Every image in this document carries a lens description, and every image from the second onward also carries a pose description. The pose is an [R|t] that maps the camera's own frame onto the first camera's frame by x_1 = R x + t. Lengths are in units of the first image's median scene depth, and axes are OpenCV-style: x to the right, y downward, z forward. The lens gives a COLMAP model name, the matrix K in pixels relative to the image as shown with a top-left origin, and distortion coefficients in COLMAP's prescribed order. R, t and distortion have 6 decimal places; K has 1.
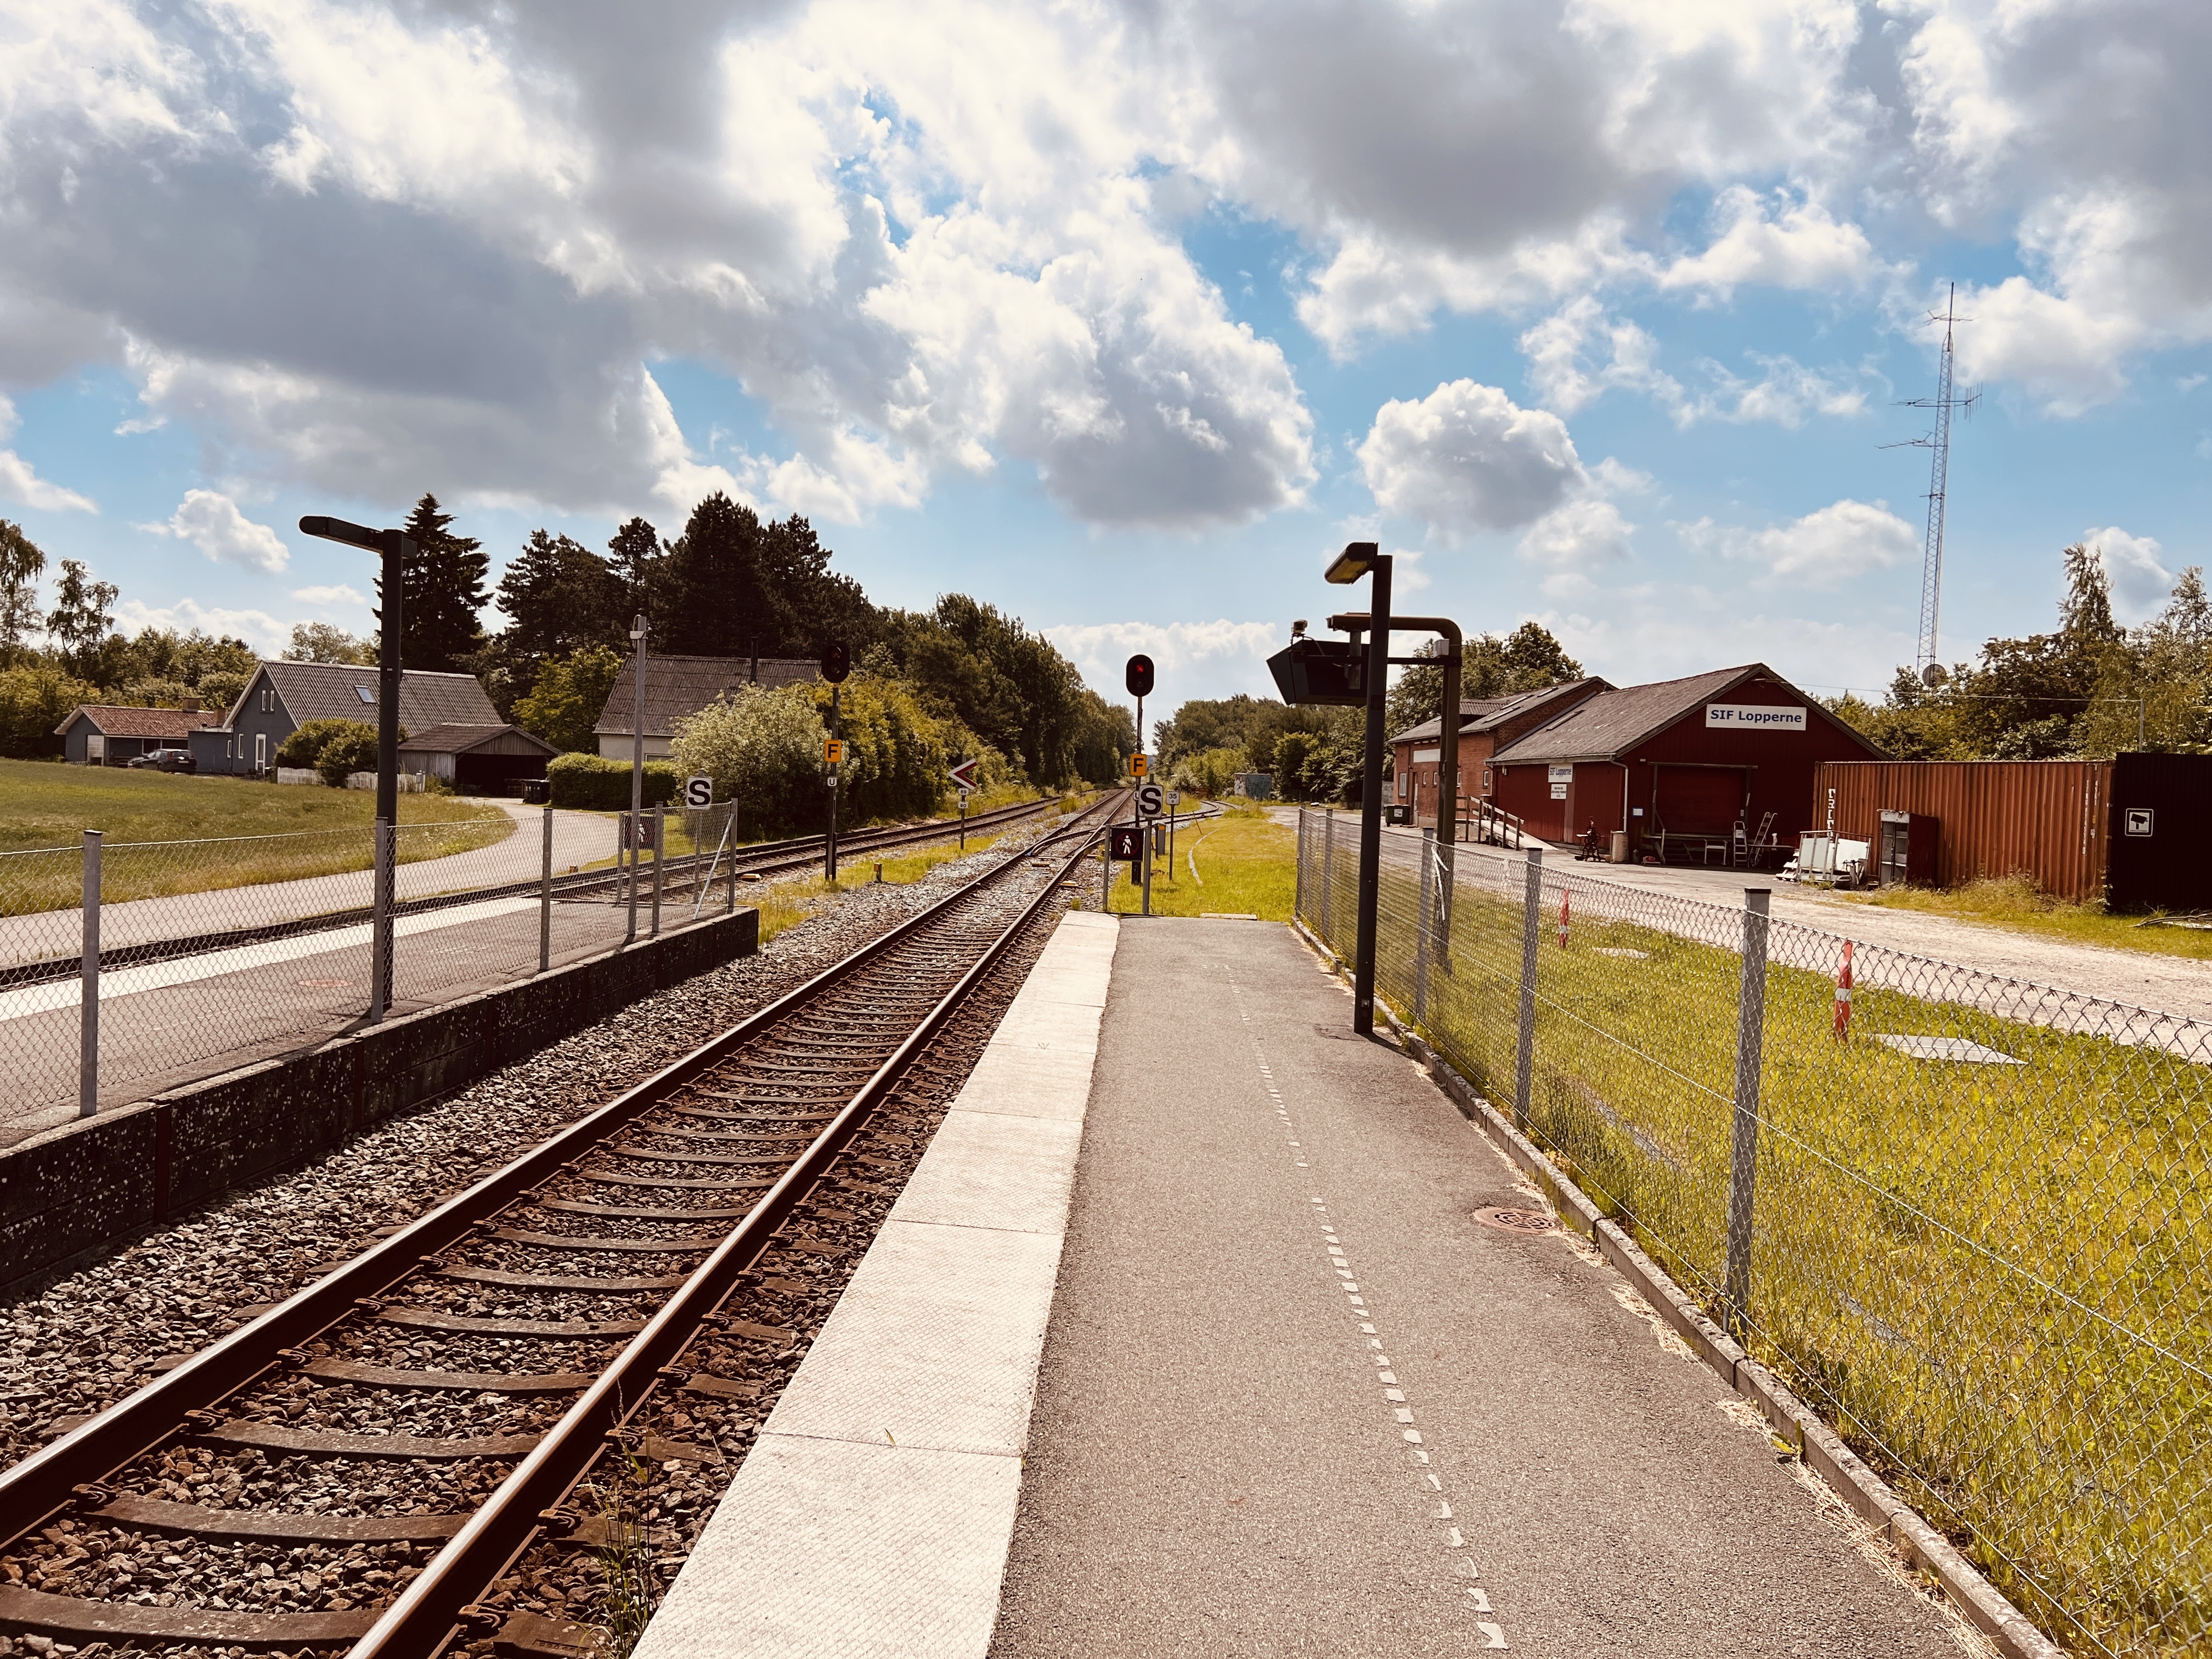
lens RADIAL K [[1691.6, 0, 1089.9], [0, 1691.6, 828.8], [0, 0, 1]] dist [0.101041, -0.140795]
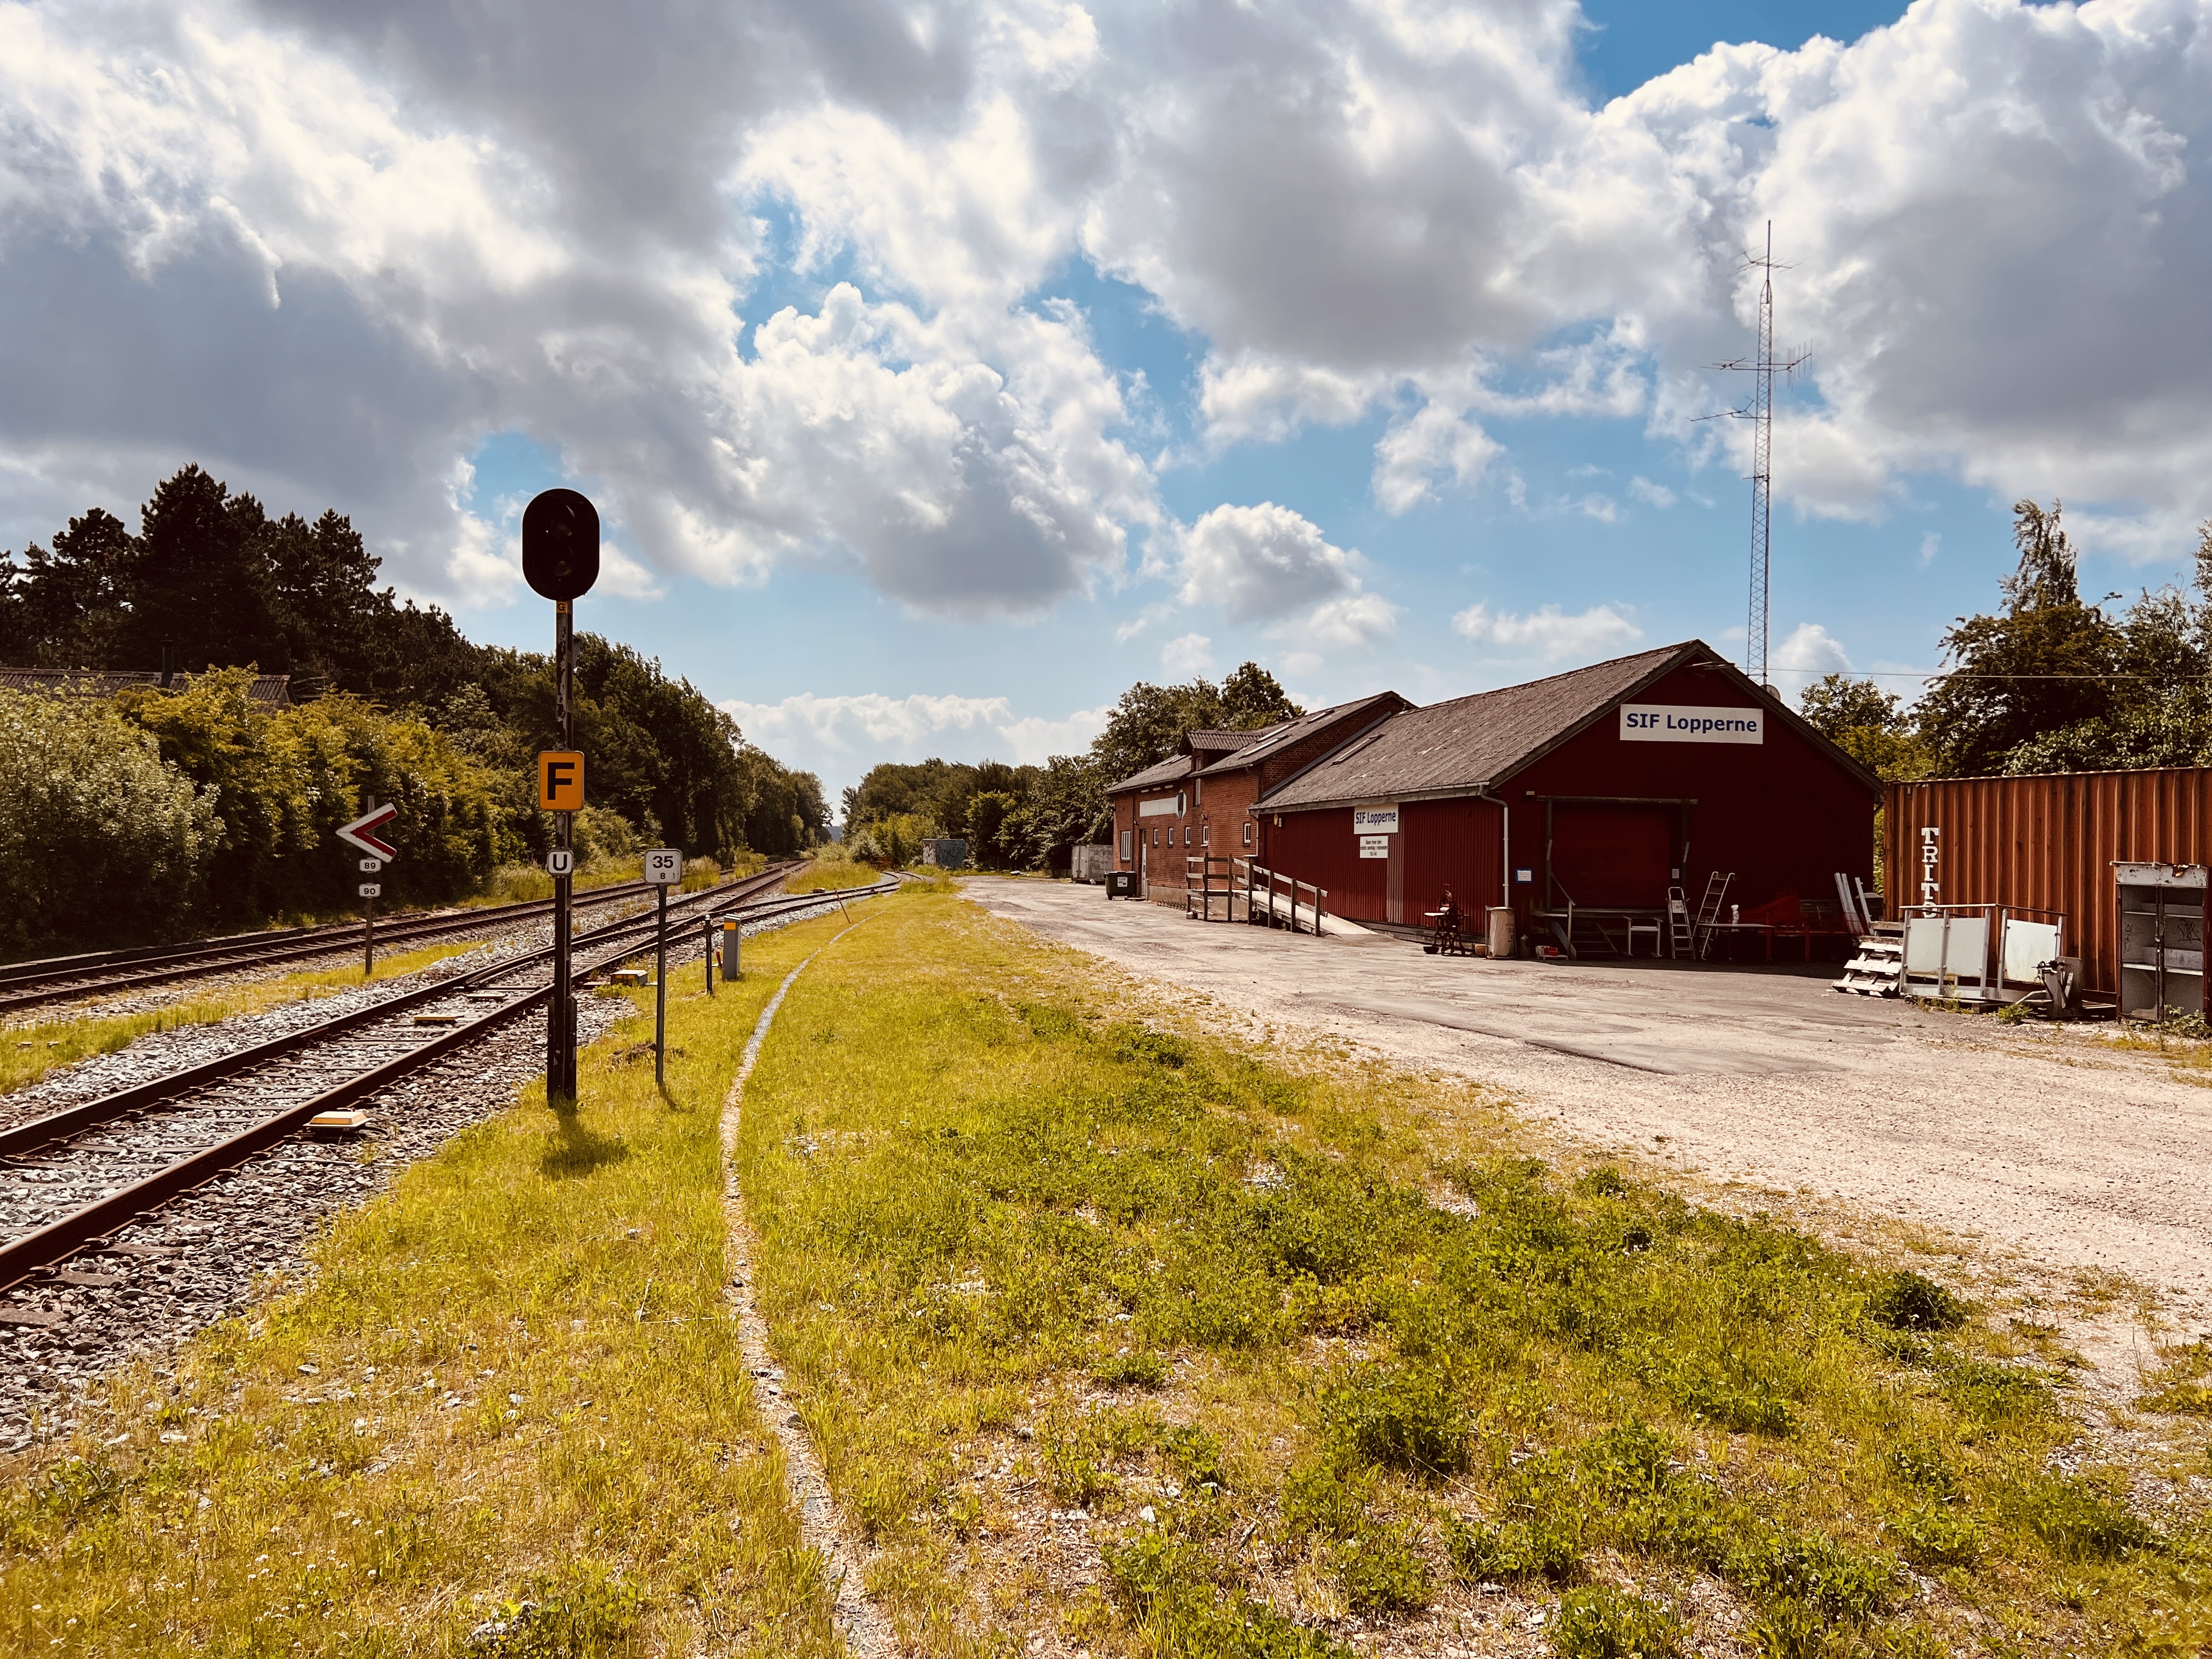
lens RADIAL K [[1691.6, 0, 1089.9], [0, 1691.6, 828.8], [0, 0, 1]] dist [0.101041, -0.140795]
pose [[0.984129, -0.018219, 0.176515, 0.027767], [0.025463, 0.998920, -0.038865, -0.003573], [-0.175616, 0.042743, 0.983530, 0.216390]]
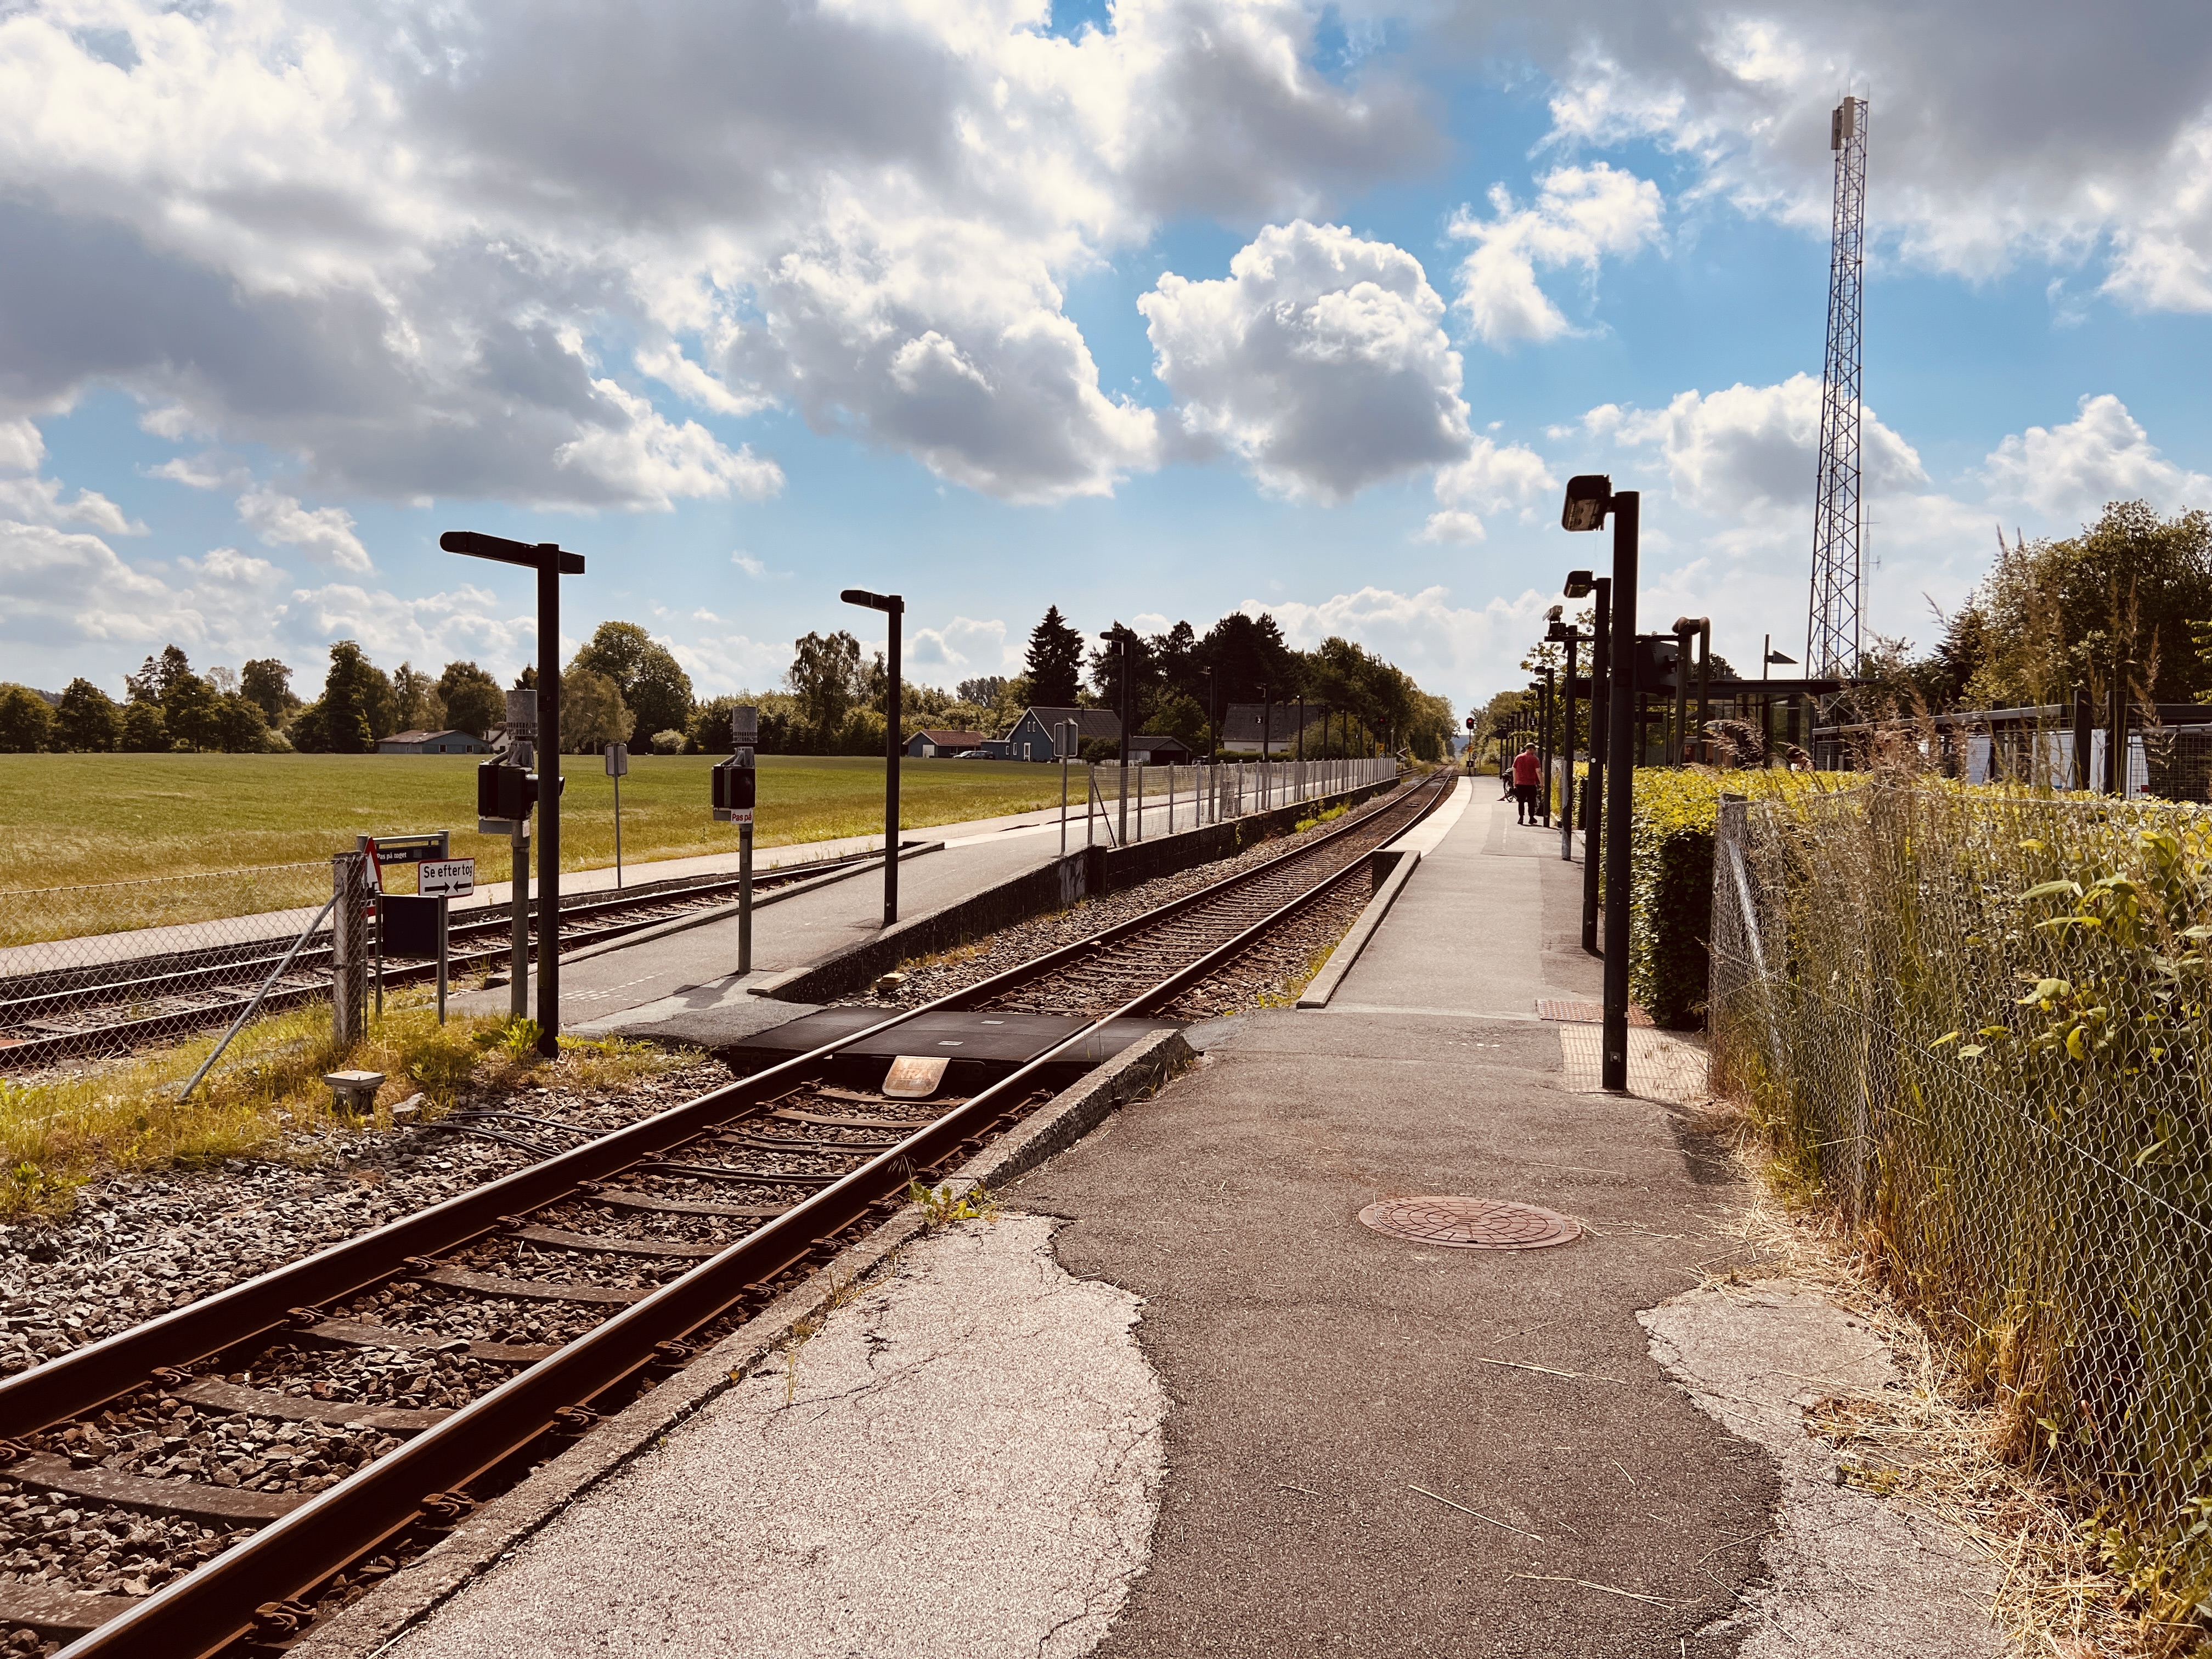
lens RADIAL K [[1682.9, 0, 1071.5], [0, 1682.9, 836.5], [0, 0, 1]] dist [0.081034, -0.107827]
pose [[0.981397, -0.010838, -0.191683, -0.037803], [0.013254, 0.999848, 0.011326, 0.032490], [0.191531, -0.013656, 0.981391, -0.886359]]
